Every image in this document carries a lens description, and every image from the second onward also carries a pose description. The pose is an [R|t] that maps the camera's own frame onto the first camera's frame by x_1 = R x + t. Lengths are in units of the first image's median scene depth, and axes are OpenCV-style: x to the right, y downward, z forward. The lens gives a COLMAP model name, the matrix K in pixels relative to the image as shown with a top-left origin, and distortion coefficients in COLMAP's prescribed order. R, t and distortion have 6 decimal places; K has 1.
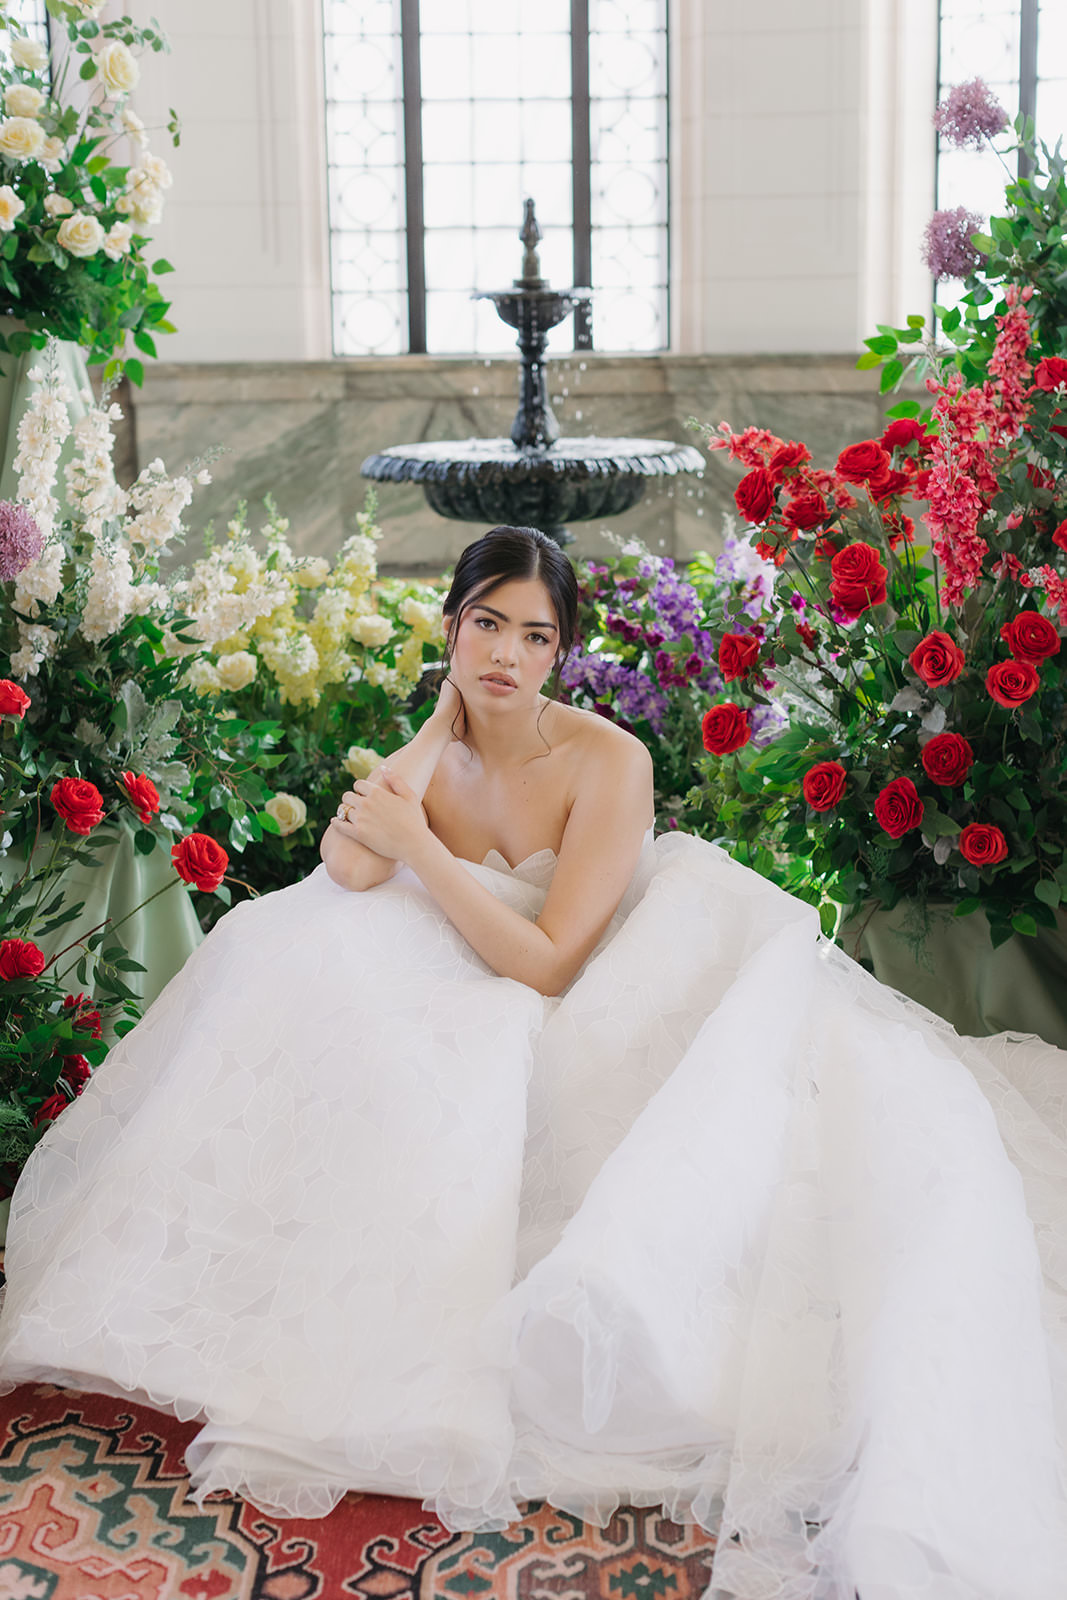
lens RADIAL K [[2451.9, 0, 563.6], [0, 2451.9, 795.1], [0, 0, 1]] dist [0.028801, -0.041049]
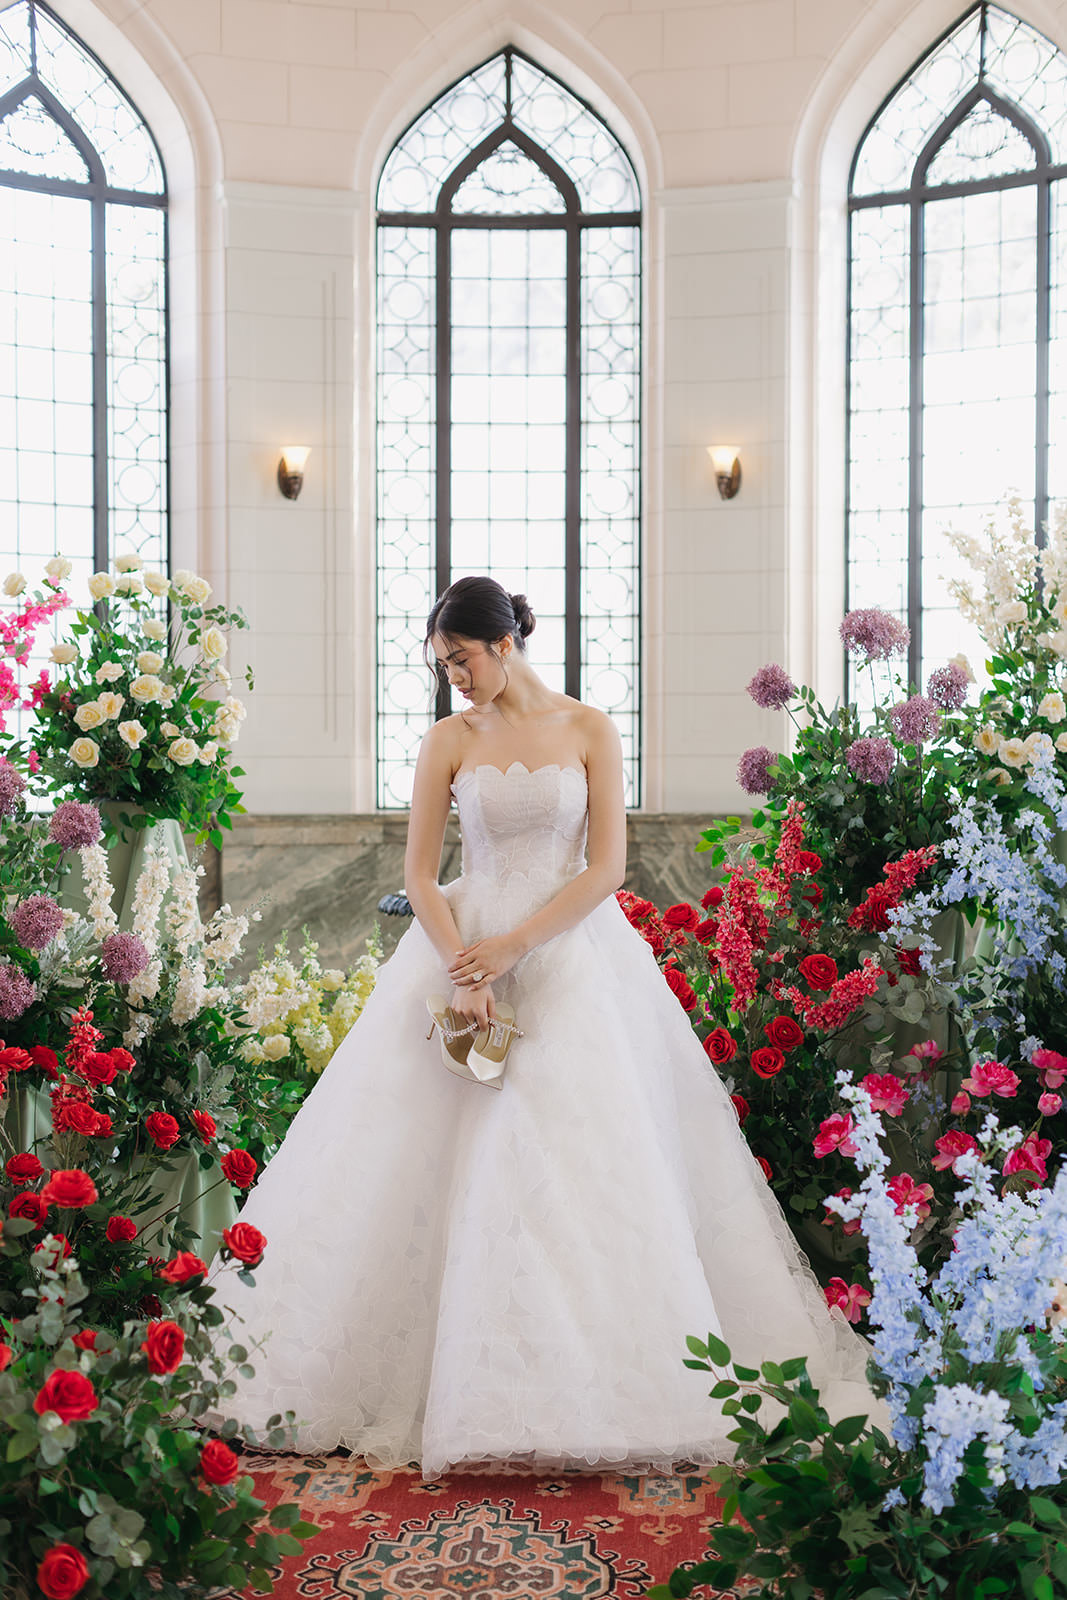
lens RADIAL K [[2267.9, 0, 525.9], [0, 2267.9, 809.8], [0, 0, 1]] dist [0.025678, -0.065977]
pose [[0.999025, 0.015010, -0.041513, 0.065391], [-0.021573, 0.986477, -0.162471, 0.024533], [0.038513, 0.163208, 0.985840, -0.326206]]
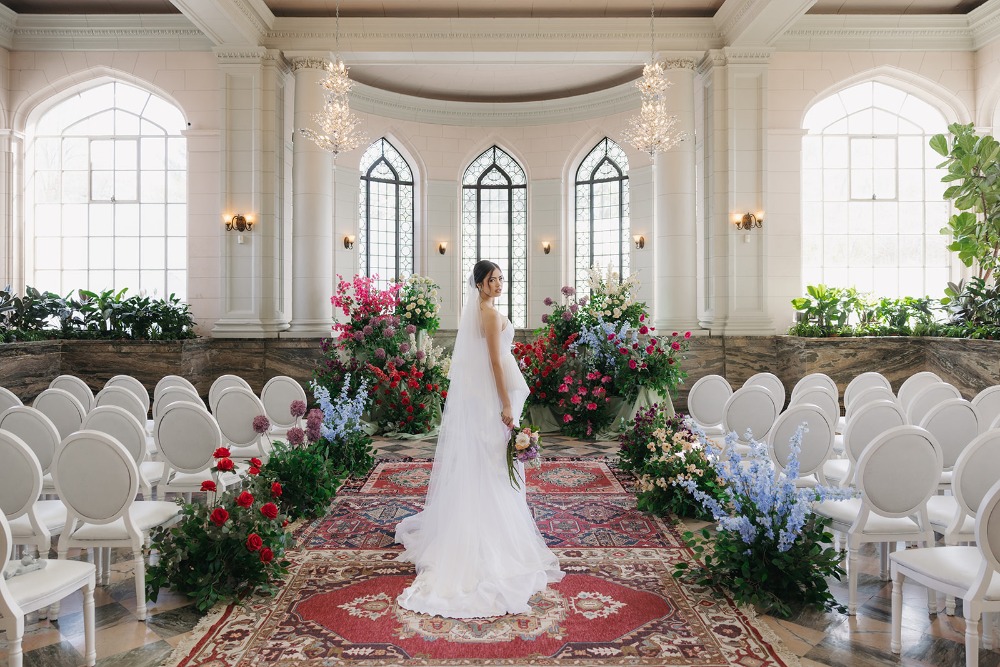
lens RADIAL K [[709.4, 0, 500.3], [0, 709.4, 307.5], [0, 0, 1]] dist [-0.001953, -0.000655]
pose [[0.999109, 0.011239, -0.040672, 0.095873], [-0.019006, 0.980429, -0.195953, 0.149567], [0.037674, 0.196552, 0.979769, -0.997864]]
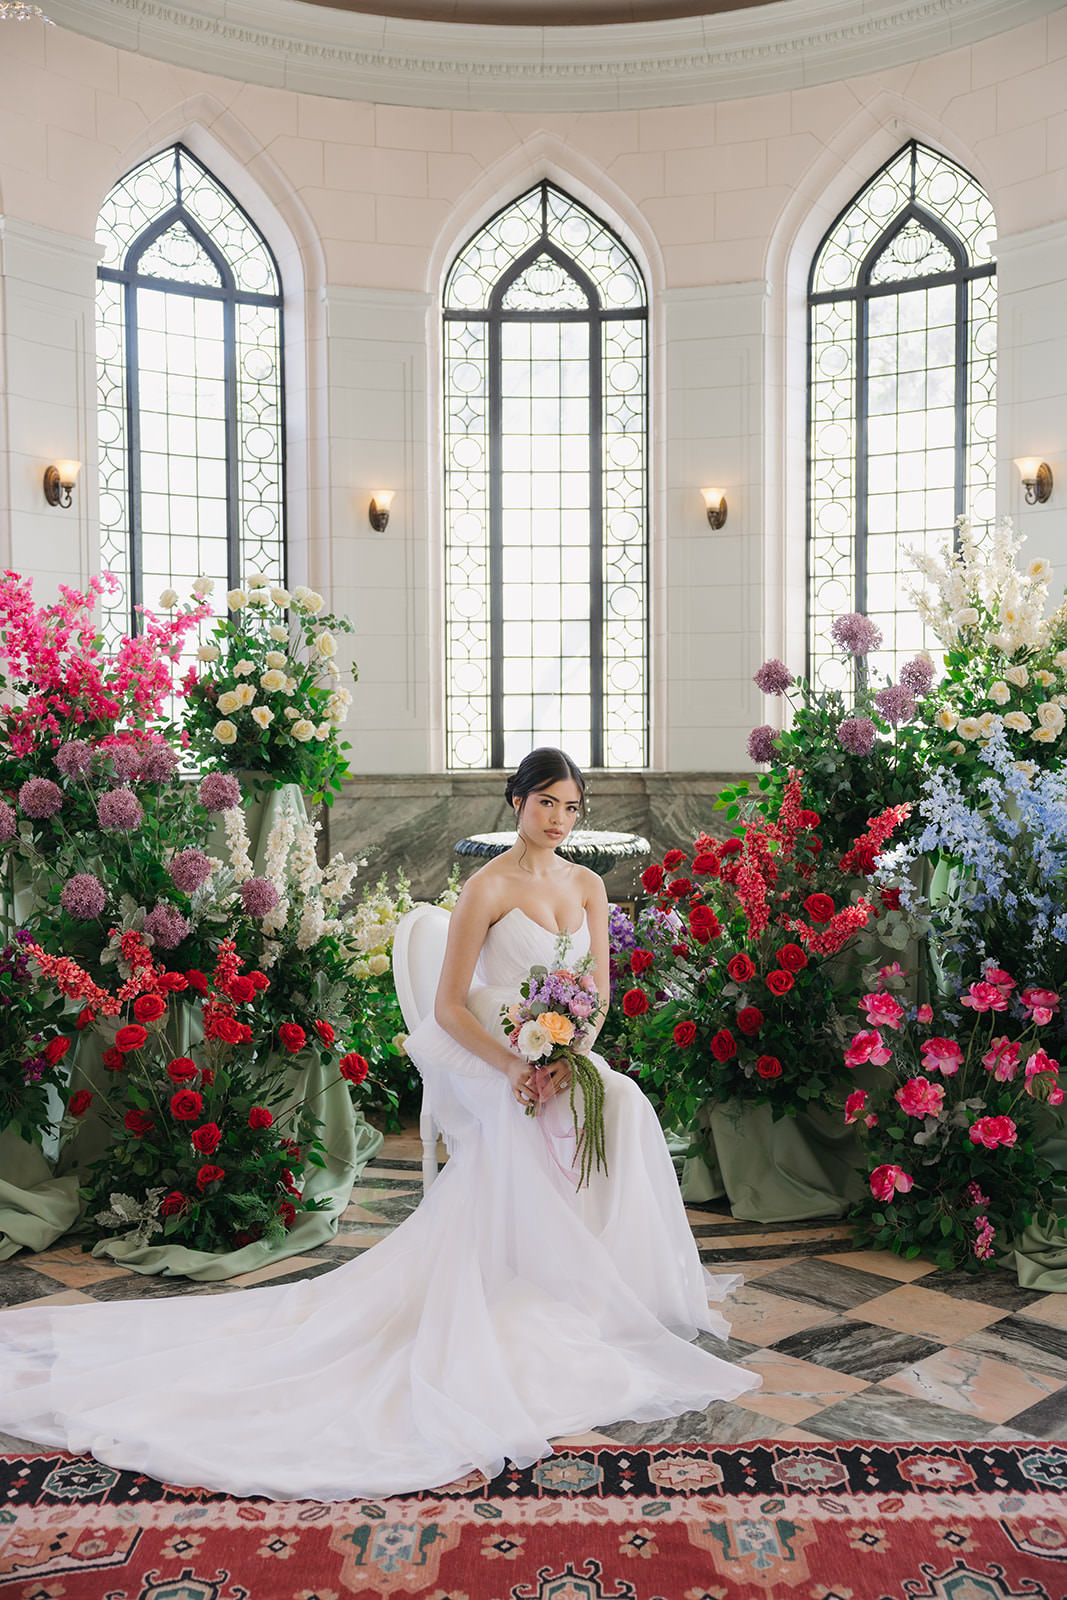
lens RADIAL K [[1670.6, 0, 533.5], [0, 1670.6, 800.0], [0, 0, 1]] dist [-0.013318, 0.035650]
pose [[0.998820, 0.010841, -0.047332, 0.038168], [-0.017374, 0.990014, -0.139893, -0.000307], [0.045343, 0.140550, 0.989035, -0.234585]]
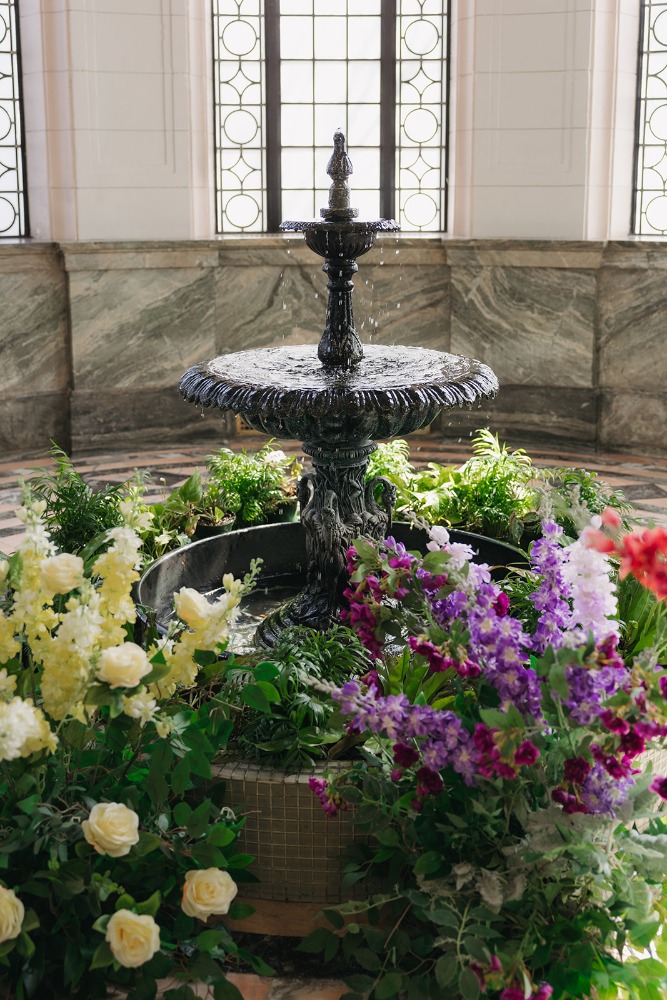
lens RADIAL K [[1165.6, 0, 336.3], [0, 1165.6, 378.4], [0, 0, 1]] dist [0.000664, 0.014469]
pose [[0.999299, 0.018475, -0.032571, 0.003928], [-0.019202, 0.999571, -0.022130, -0.155393], [0.032149, 0.022740, 0.999224, 0.613891]]
